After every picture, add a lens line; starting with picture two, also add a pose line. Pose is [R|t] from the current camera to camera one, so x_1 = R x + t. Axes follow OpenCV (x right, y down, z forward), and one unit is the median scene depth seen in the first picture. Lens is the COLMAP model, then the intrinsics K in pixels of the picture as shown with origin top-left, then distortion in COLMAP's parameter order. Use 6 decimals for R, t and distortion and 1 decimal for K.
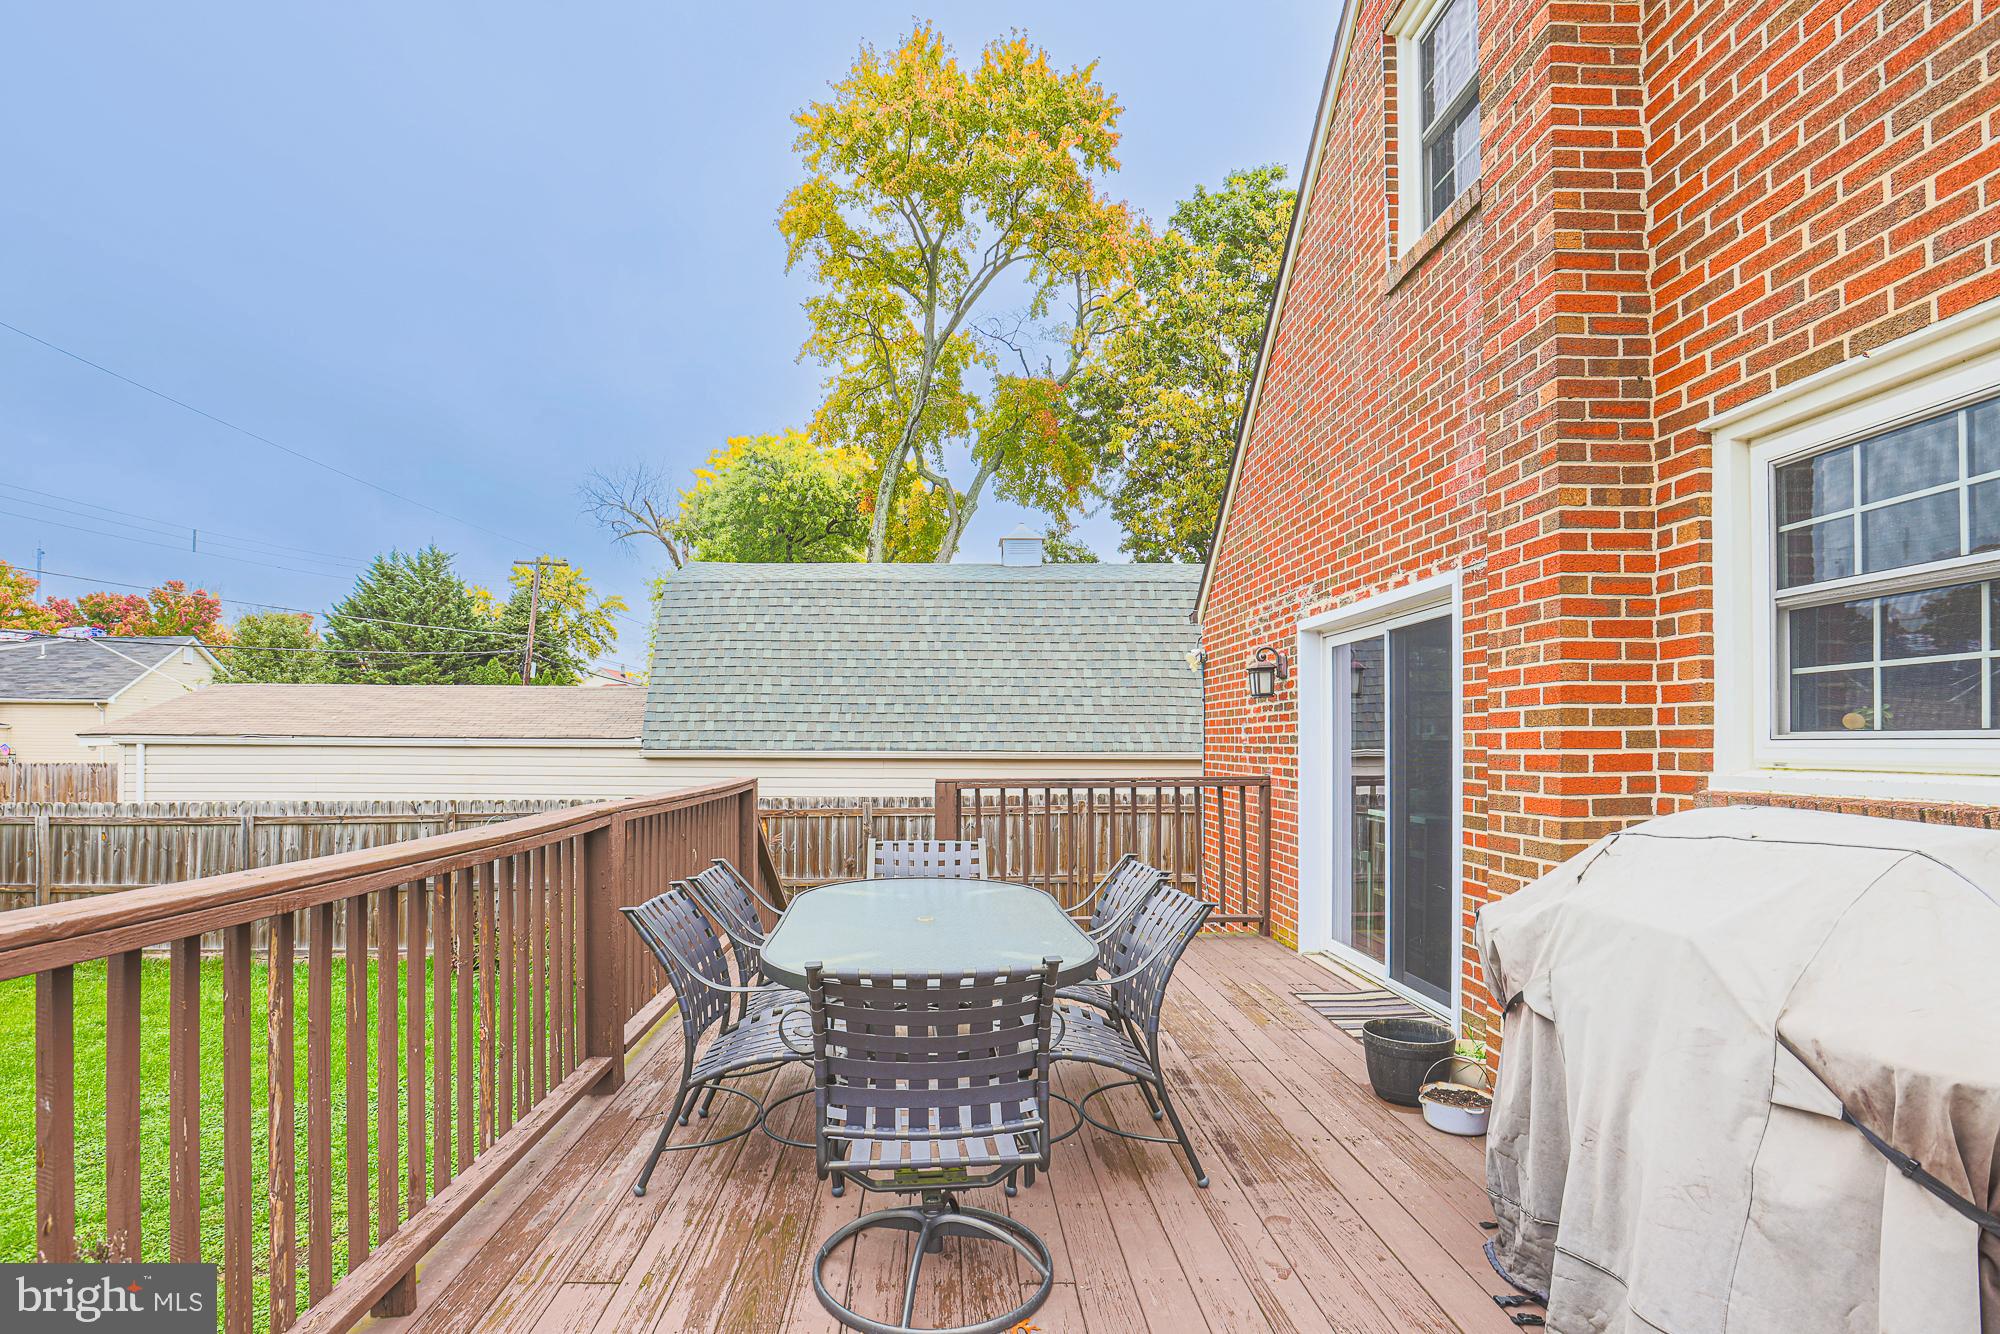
lens RADIAL K [[972.7, 0, 948.0], [0, 972.7, 732.9], [0, 0, 1]] dist [-0.035504, 0.007739]
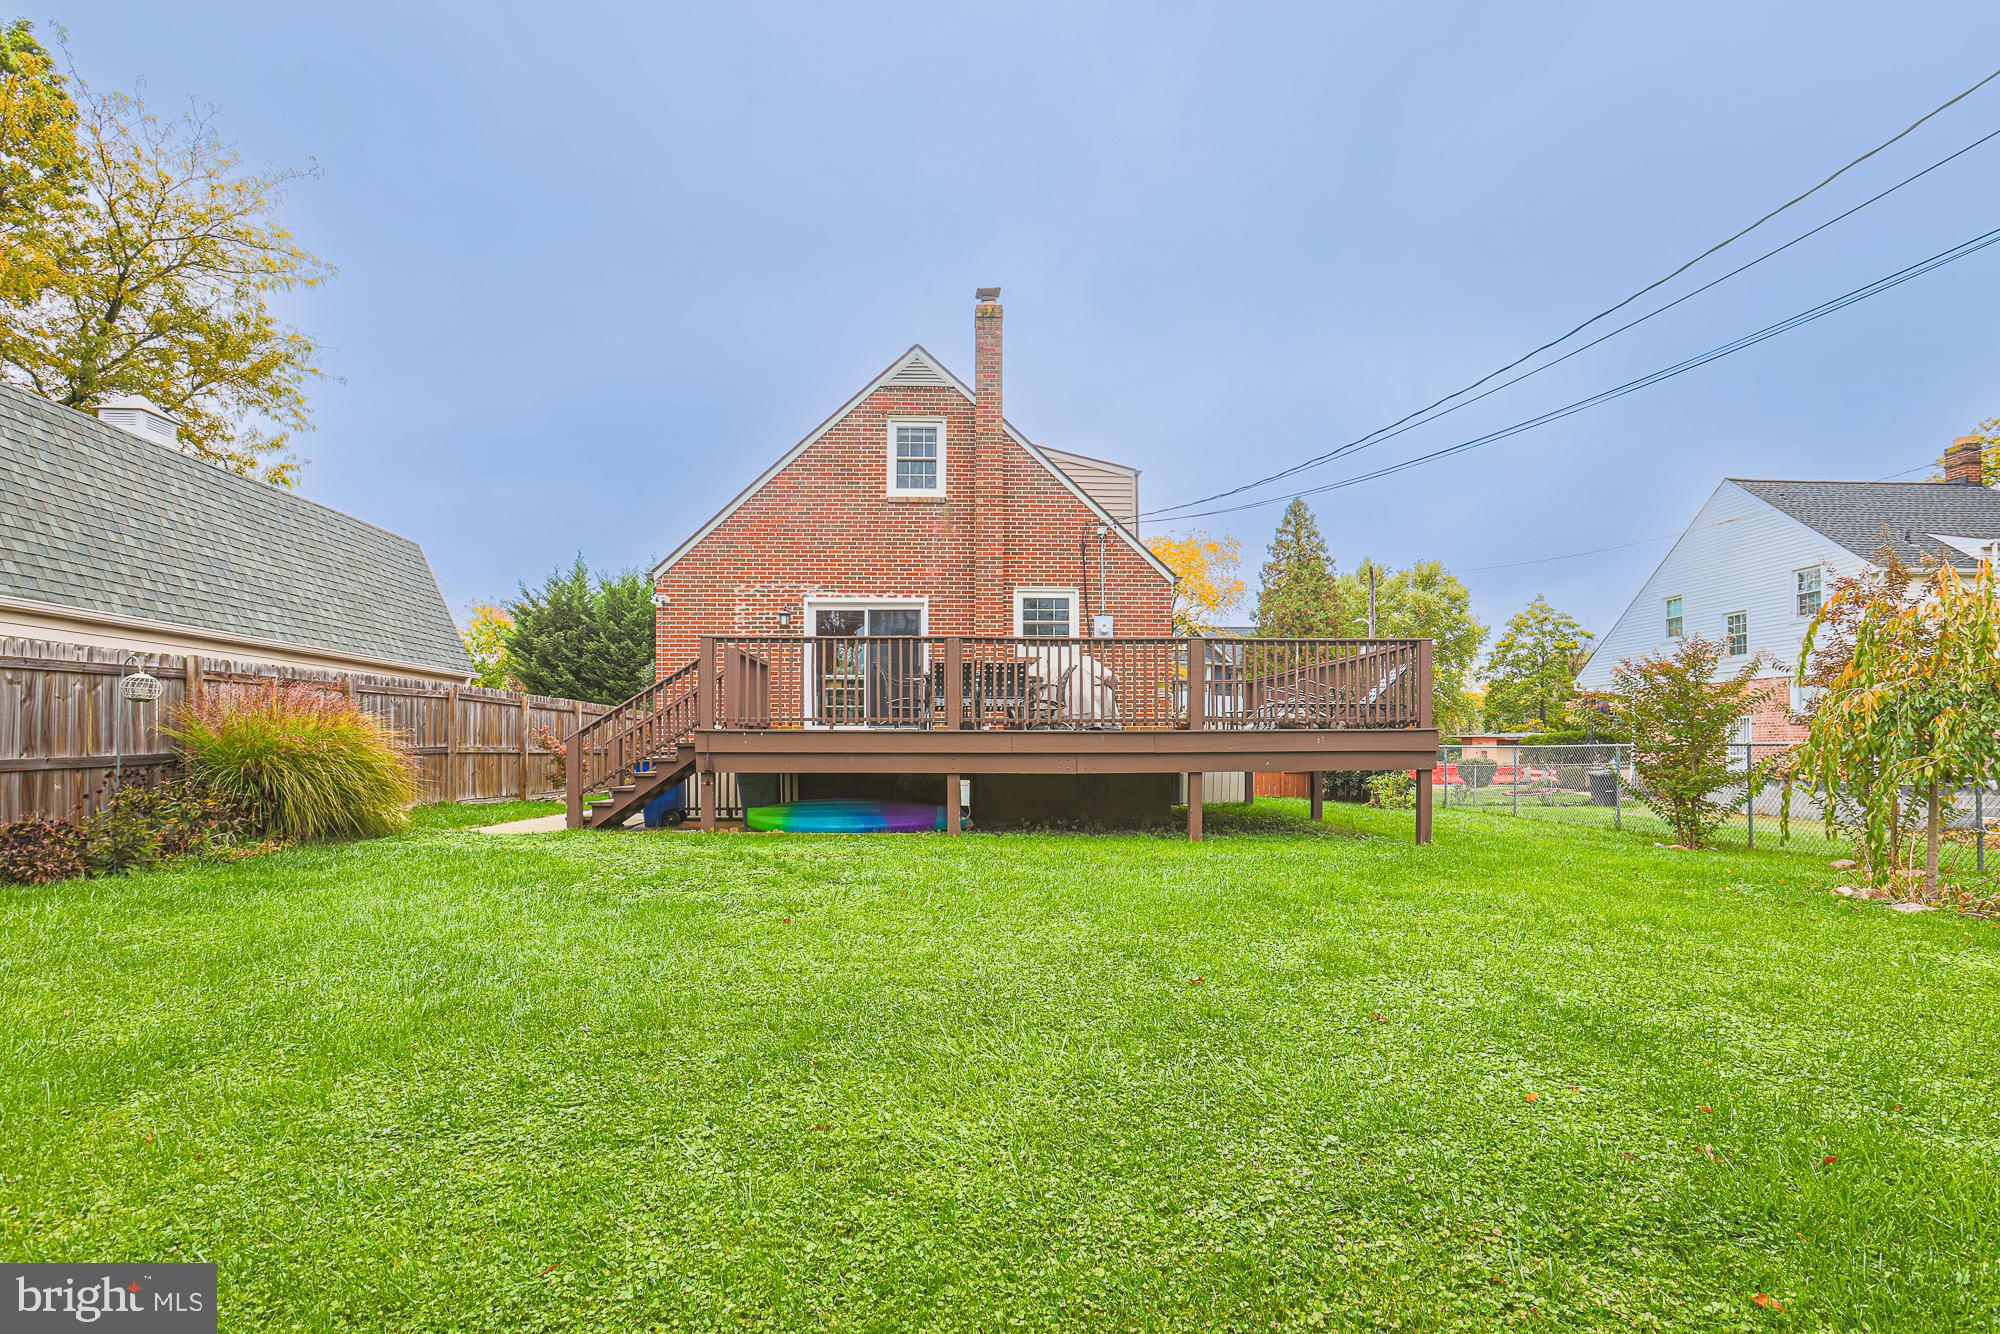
lens RADIAL K [[972.7, 0, 997.7], [0, 972.7, 746.2], [0, 0, 1]] dist [-0.035504, 0.007739]
pose [[-0.031647, 0.005812, 0.999482, -0.892025], [-0.009866, 0.999933, -0.006127, 0.113119], [-0.999450, -0.010054, -0.031588, 0.260886]]
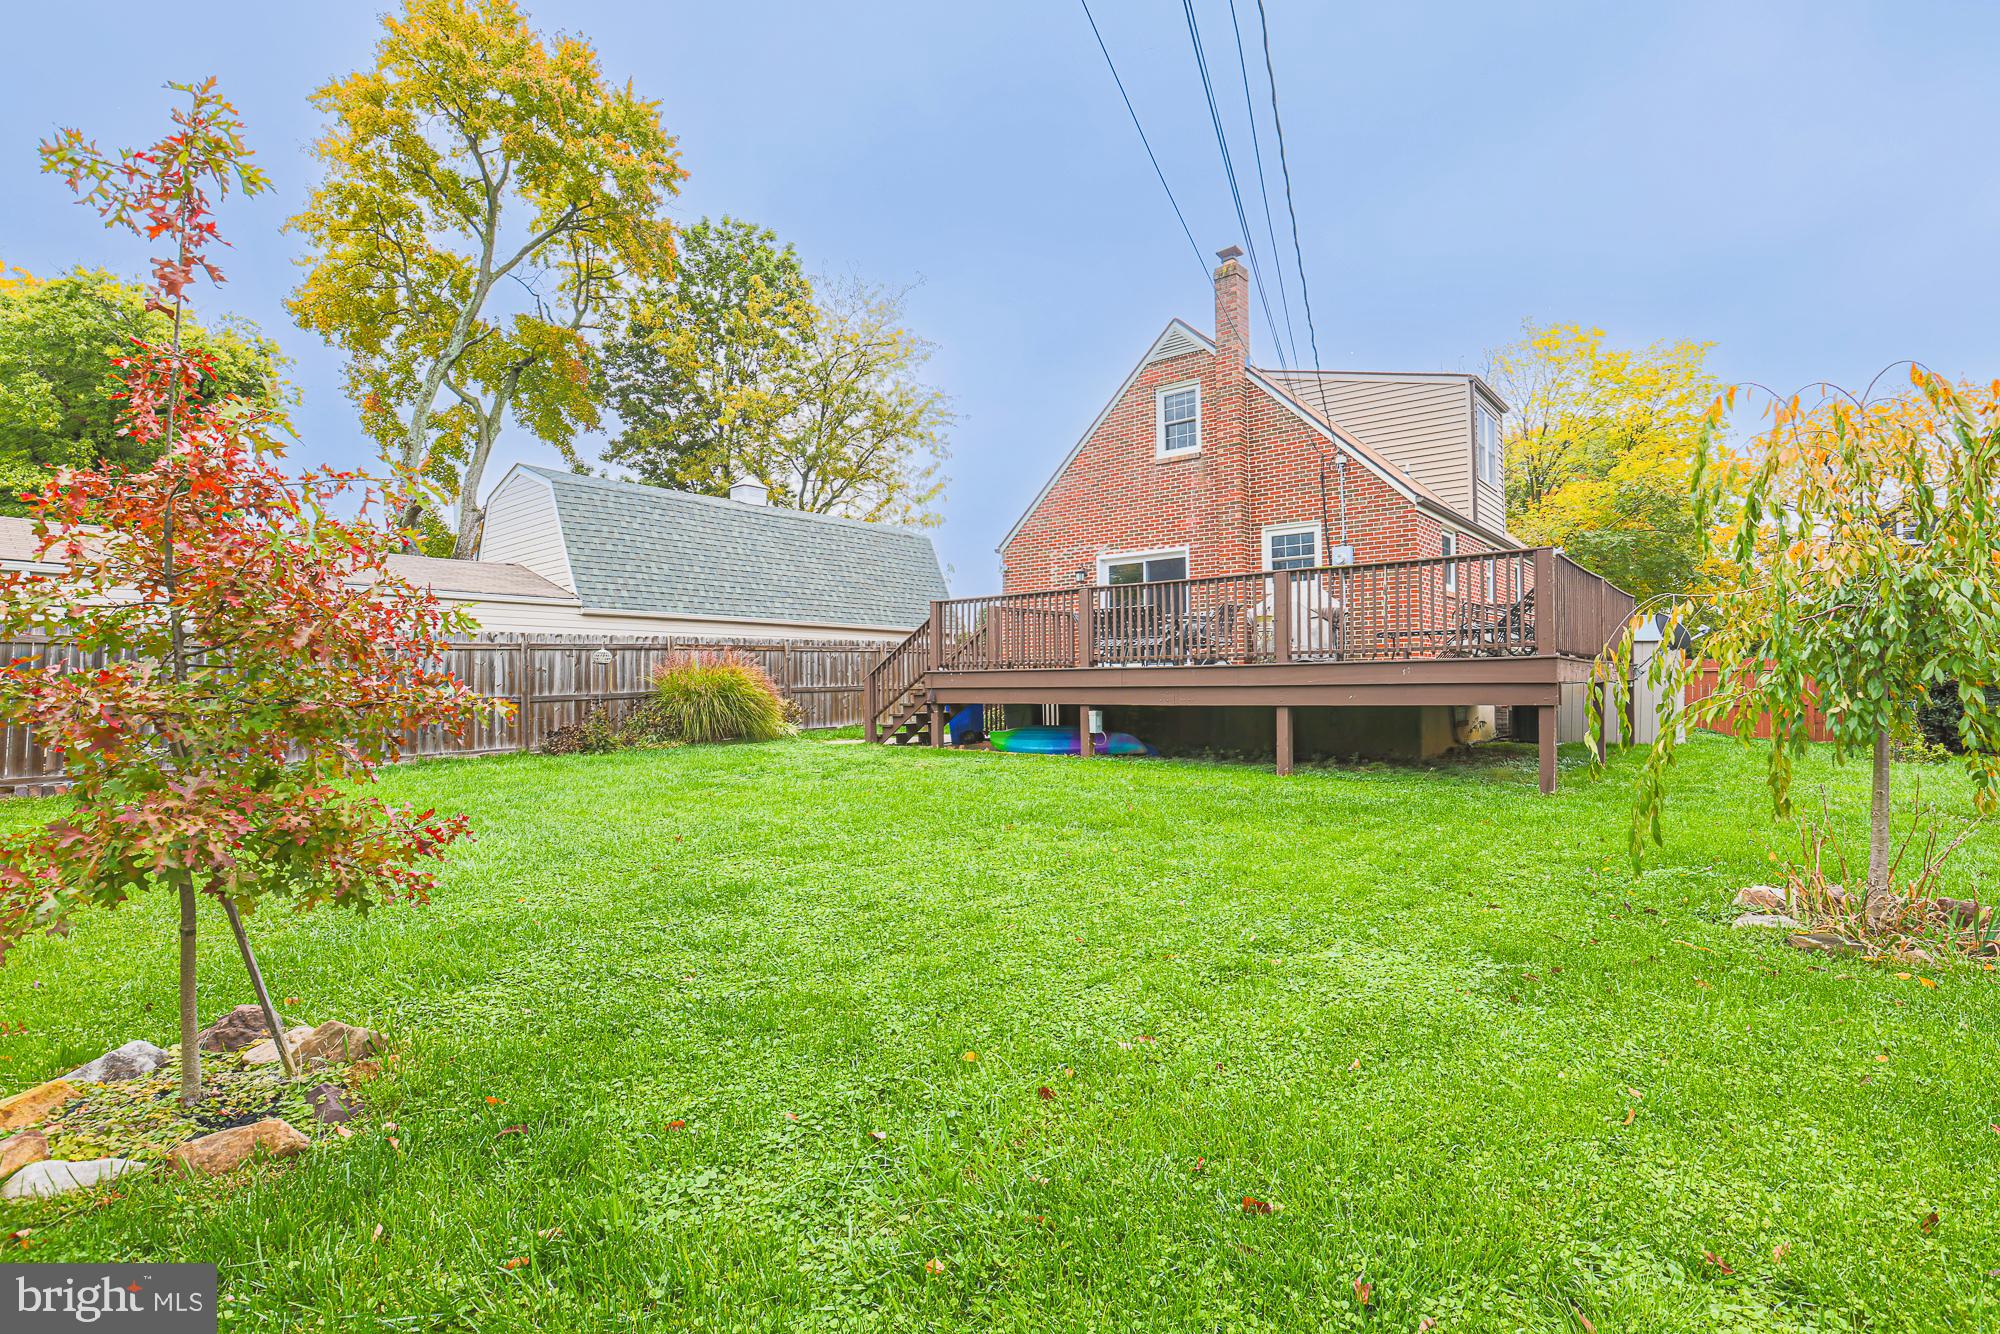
lens RADIAL K [[935.6, 0, 1028.0], [0, 935.6, 683.2], [0, 0, 1]] dist [-0.022331, 0.003833]
pose [[0.643821, -0.003628, 0.765167, -0.817725], [0.001181, 0.999992, 0.003748, 0.106563], [-0.765175, -0.001509, 0.643821, -0.271576]]
